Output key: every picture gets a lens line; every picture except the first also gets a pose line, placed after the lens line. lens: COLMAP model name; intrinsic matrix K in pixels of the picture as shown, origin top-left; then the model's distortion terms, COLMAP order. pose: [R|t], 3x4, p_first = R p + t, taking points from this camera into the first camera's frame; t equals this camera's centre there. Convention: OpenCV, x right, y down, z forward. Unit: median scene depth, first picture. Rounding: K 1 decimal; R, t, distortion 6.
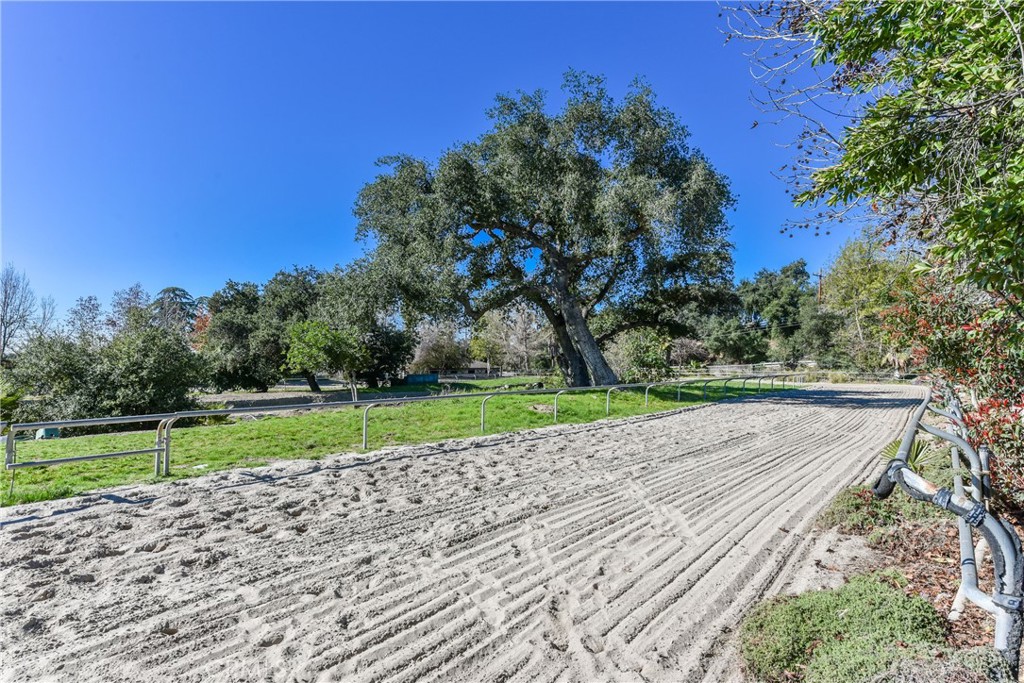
lens RADIAL K [[524.5, 0, 510.9], [0, 524.5, 362.0], [0, 0, 1]] dist [0.010395, -0.000265]
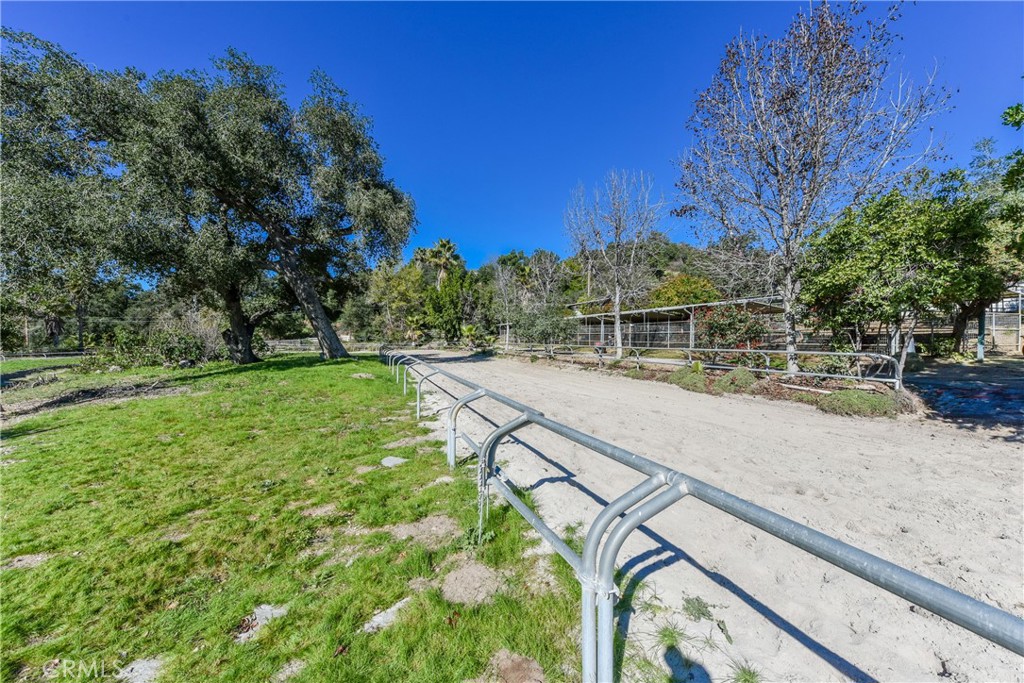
lens RADIAL K [[409.4, 0, 497.0], [0, 409.4, 349.9], [0, 0, 1]] dist [0.011318, 0.000033]
pose [[0.524191, -0.034765, 0.850891, -0.299595], [0.010943, 0.999359, 0.034090, 0.001762], [-0.851530, -0.008558, 0.524235, 0.153581]]
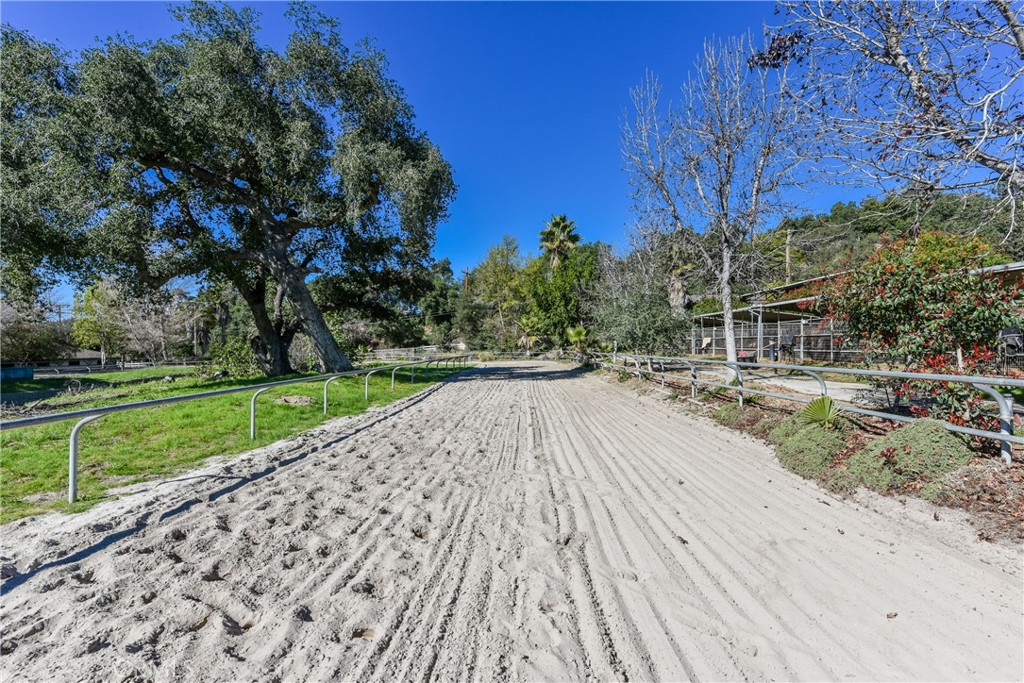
lens RADIAL K [[493.5, 0, 504.4], [0, 493.5, 347.5], [0, 0, 1]] dist [0.004161, 0.000073]
pose [[0.786973, -0.014609, 0.616815, -0.082749], [0.015193, 0.999875, 0.004298, 0.005097], [-0.616801, 0.005989, 0.787097, 0.116579]]
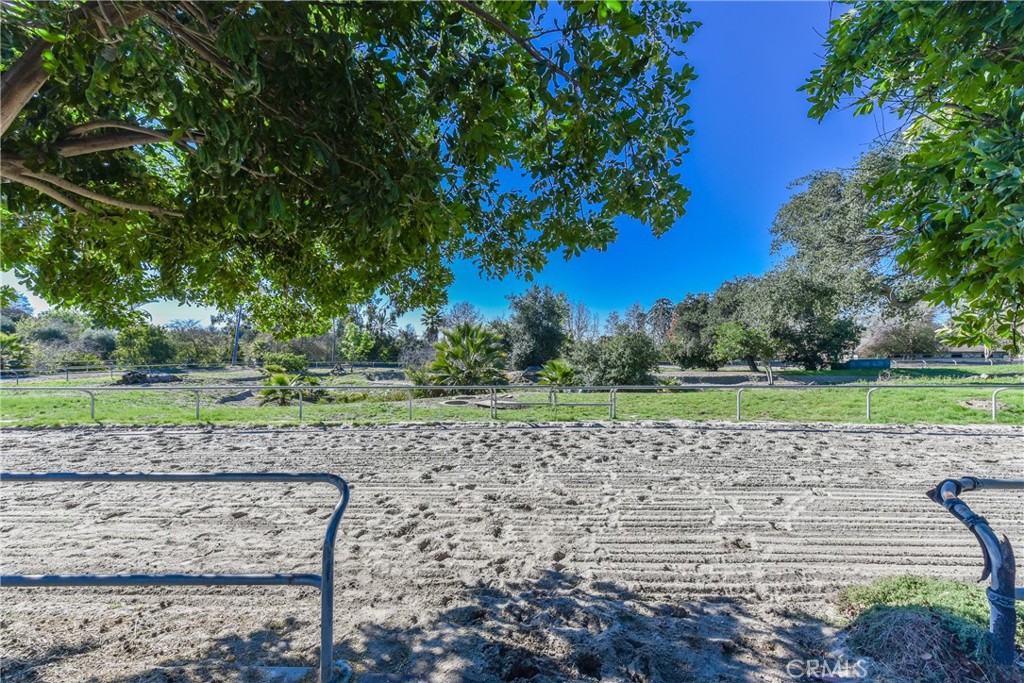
lens RADIAL K [[393.7, 0, 517.3], [0, 393.7, 343.2], [0, 0, 1]] dist [0.010517, 0.000076]
pose [[0.596307, -0.017992, -0.802555, 0.075563], [0.012133, 0.999837, -0.013400, -0.010819], [0.802665, -0.001747, 0.596428, -0.035631]]
